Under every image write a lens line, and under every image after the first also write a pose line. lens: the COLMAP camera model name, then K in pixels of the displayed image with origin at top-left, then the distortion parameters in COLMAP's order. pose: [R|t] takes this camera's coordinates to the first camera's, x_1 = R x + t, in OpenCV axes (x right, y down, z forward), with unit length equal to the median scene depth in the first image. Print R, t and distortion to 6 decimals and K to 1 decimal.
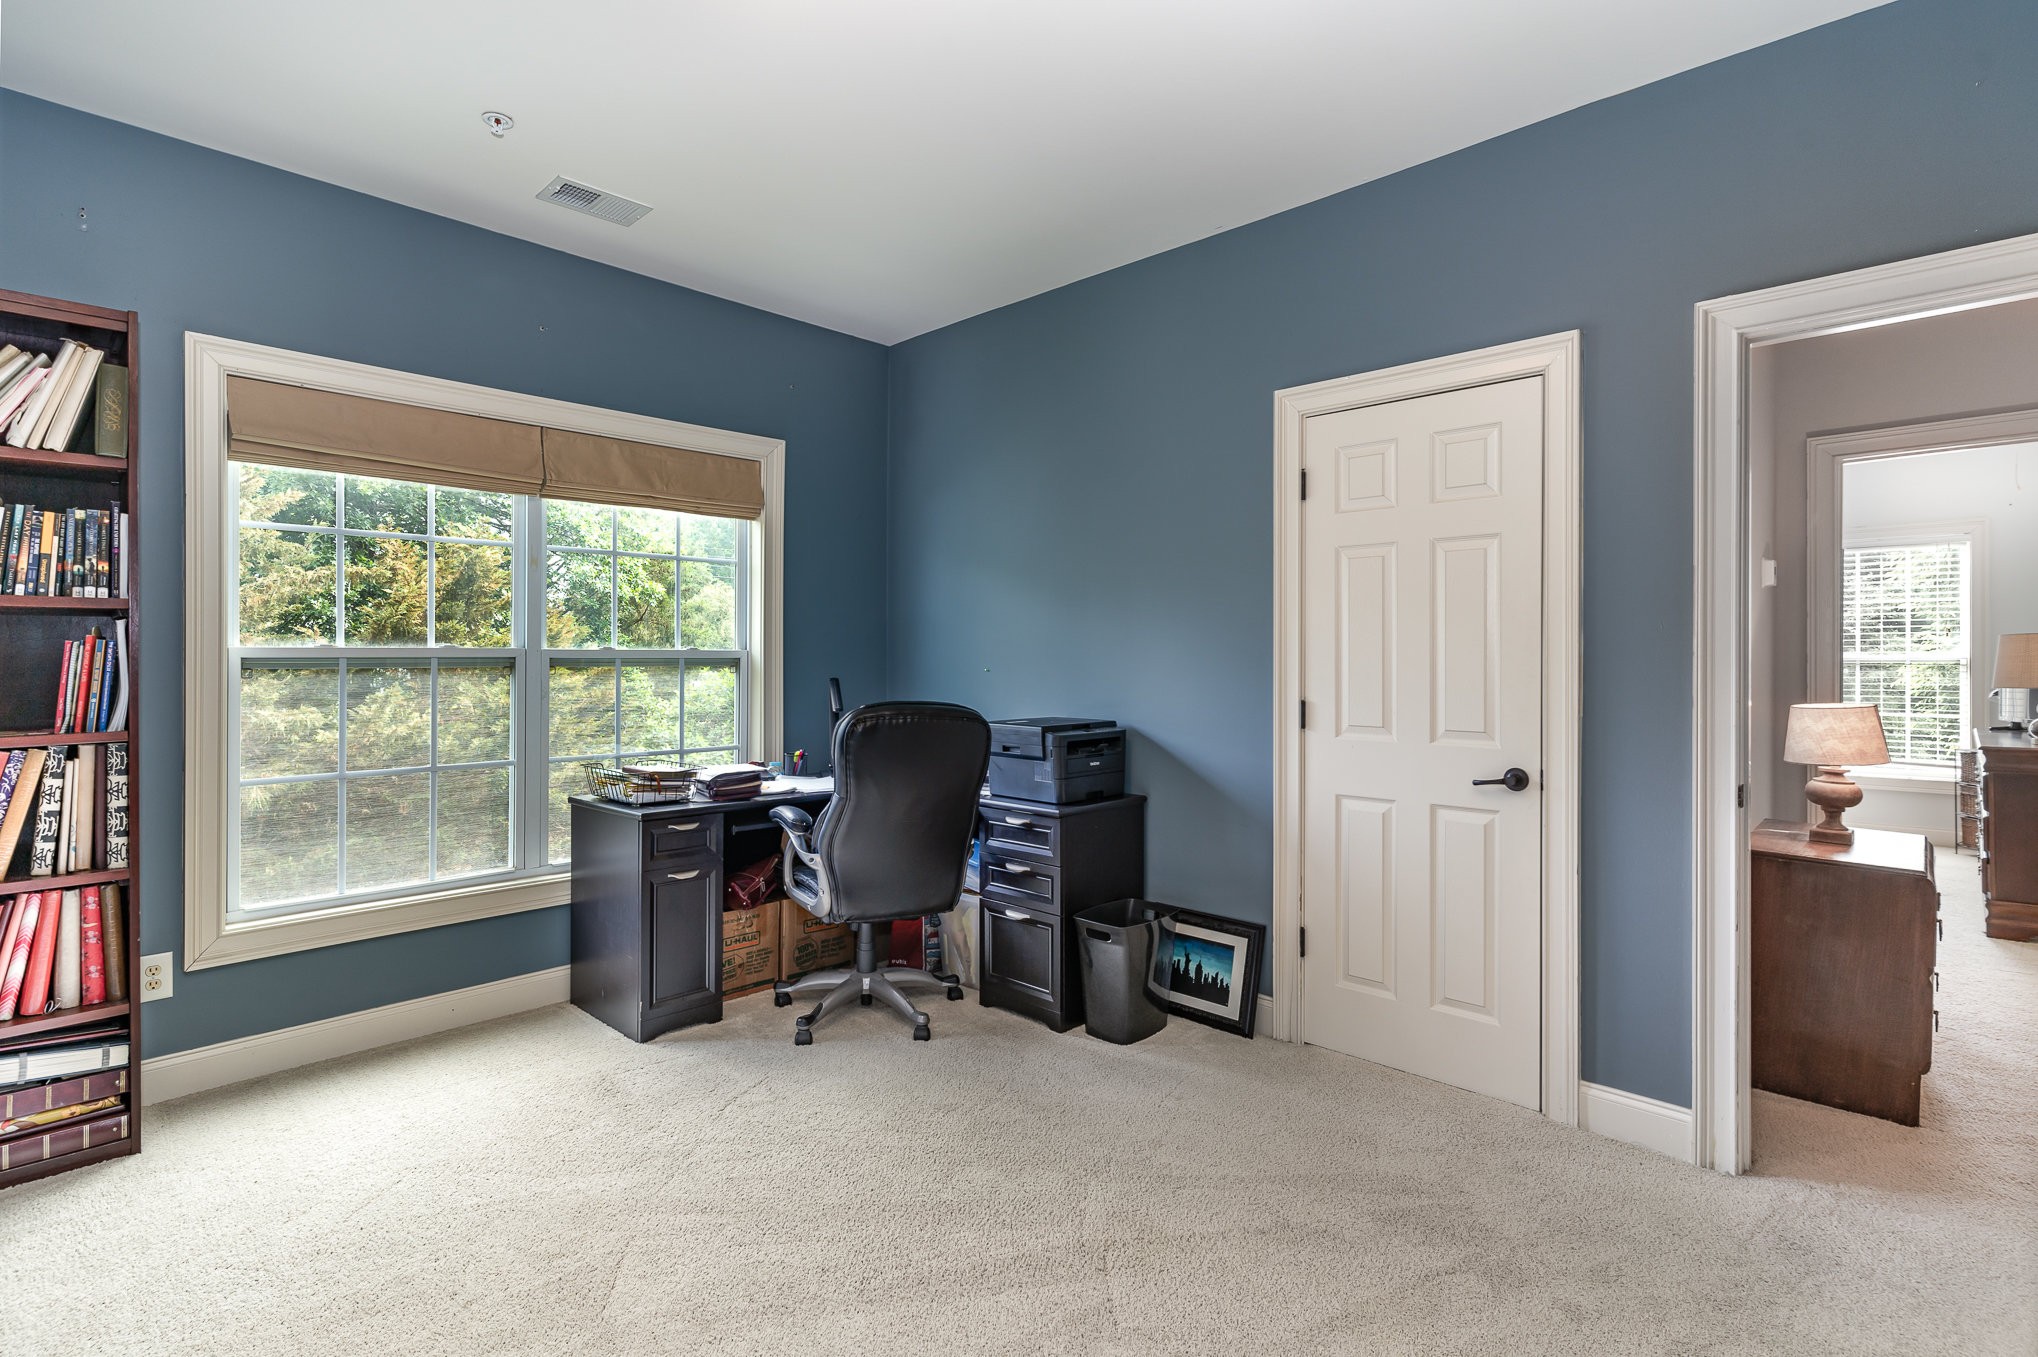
lens RADIAL K [[999.3, 0, 1019.0], [0, 999.3, 678.5], [0, 0, 1]] dist [0.001974, 0.000228]
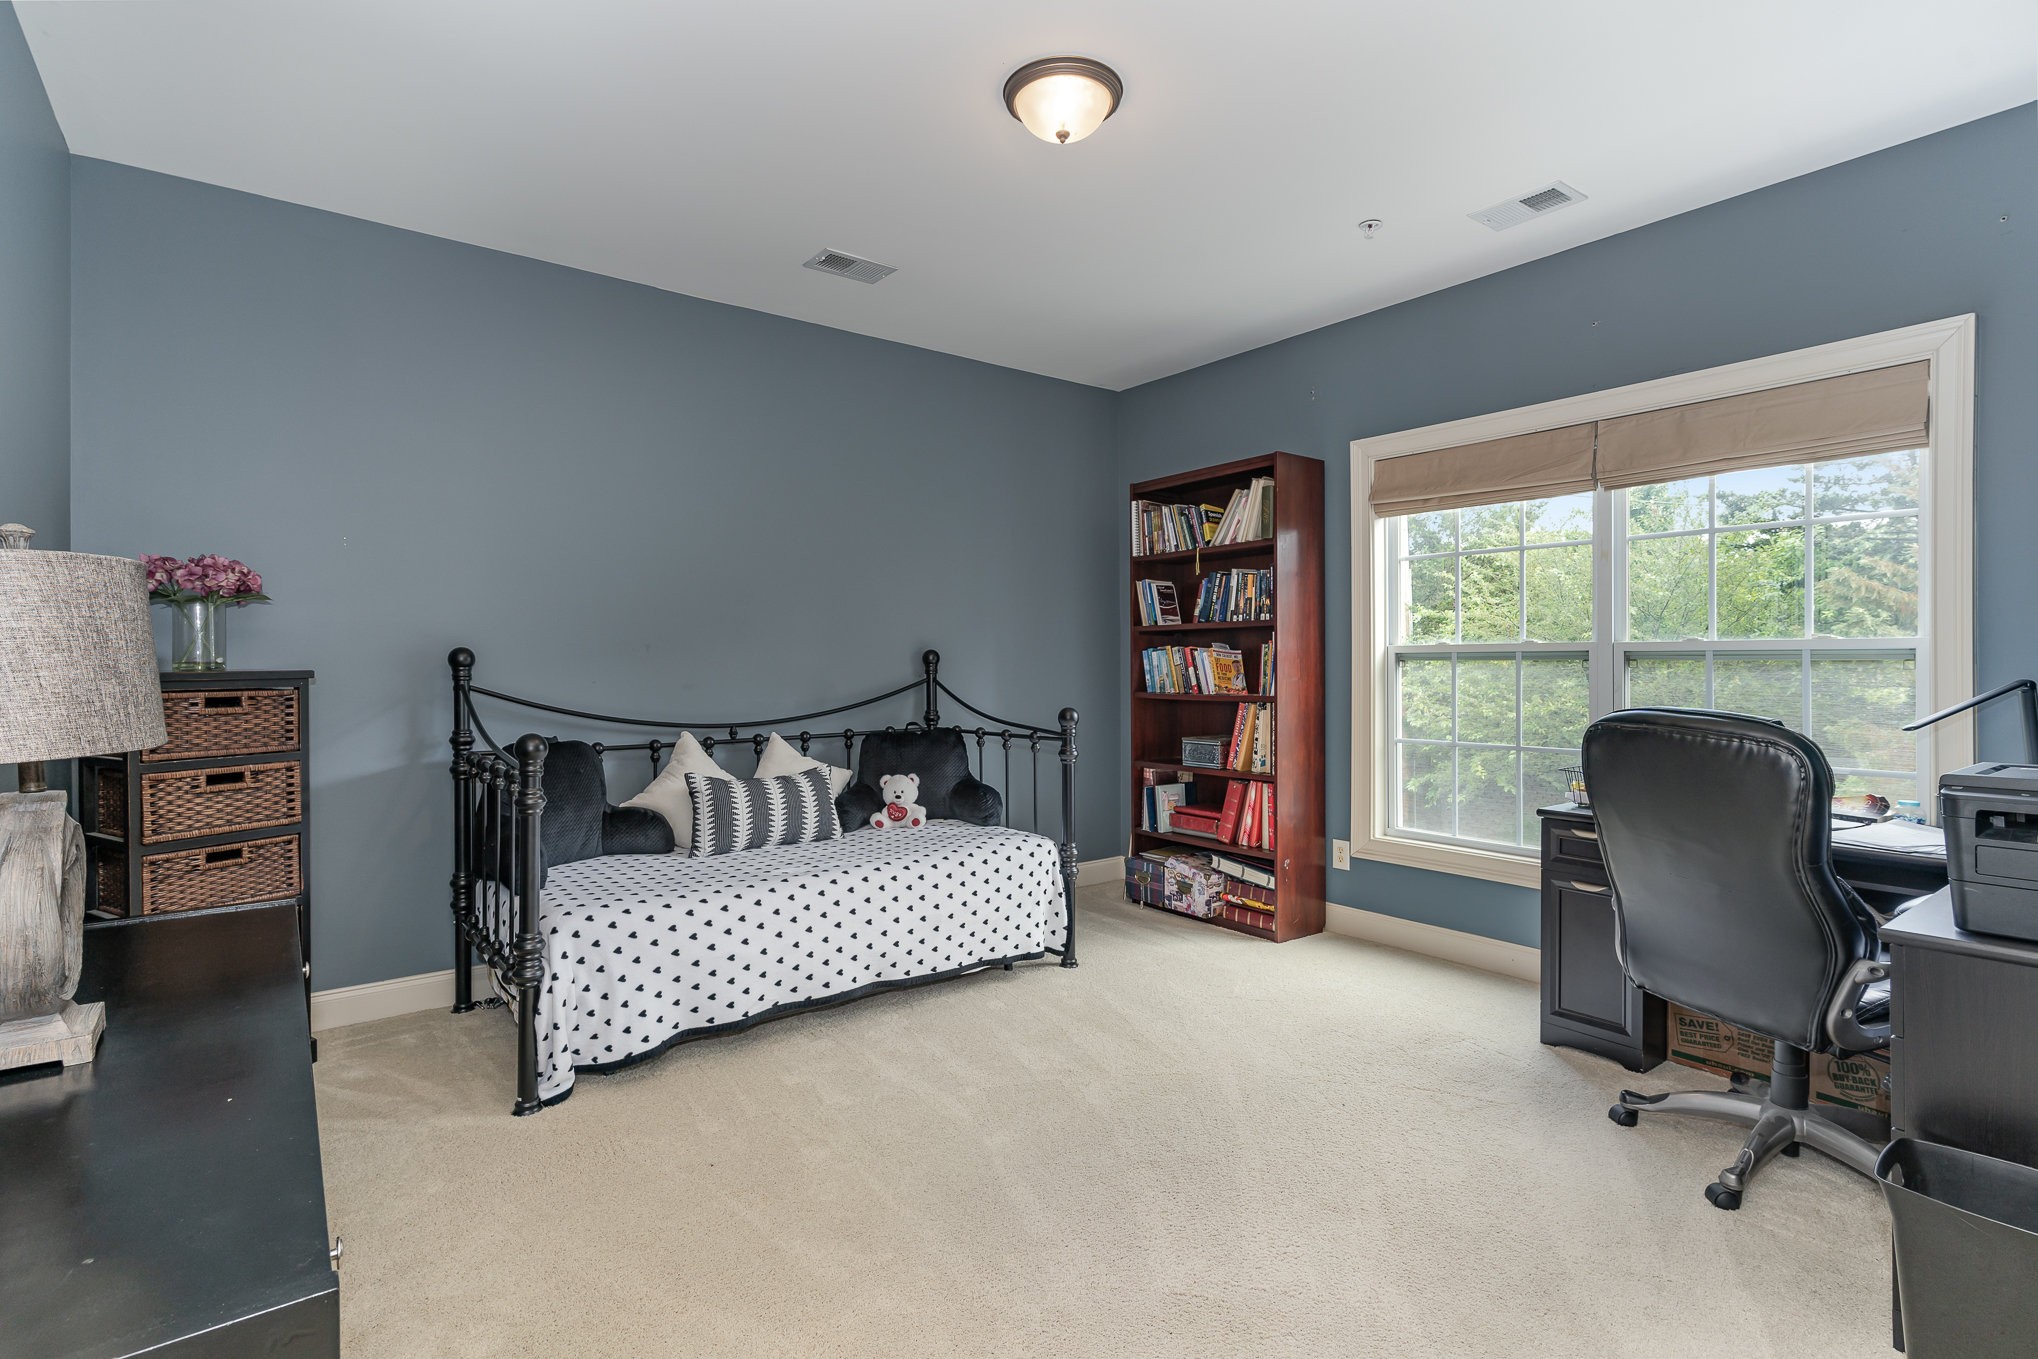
lens RADIAL K [[994.0, 0, 1012.5], [0, 994.0, 674.9], [0, 0, 1]] dist [0.001104, -0.000371]
pose [[-0.171331, 0.013282, -0.985124, 0.717197], [-0.017208, 0.999716, 0.016472, -0.002623], [0.985063, 0.019774, -0.171054, 0.698893]]
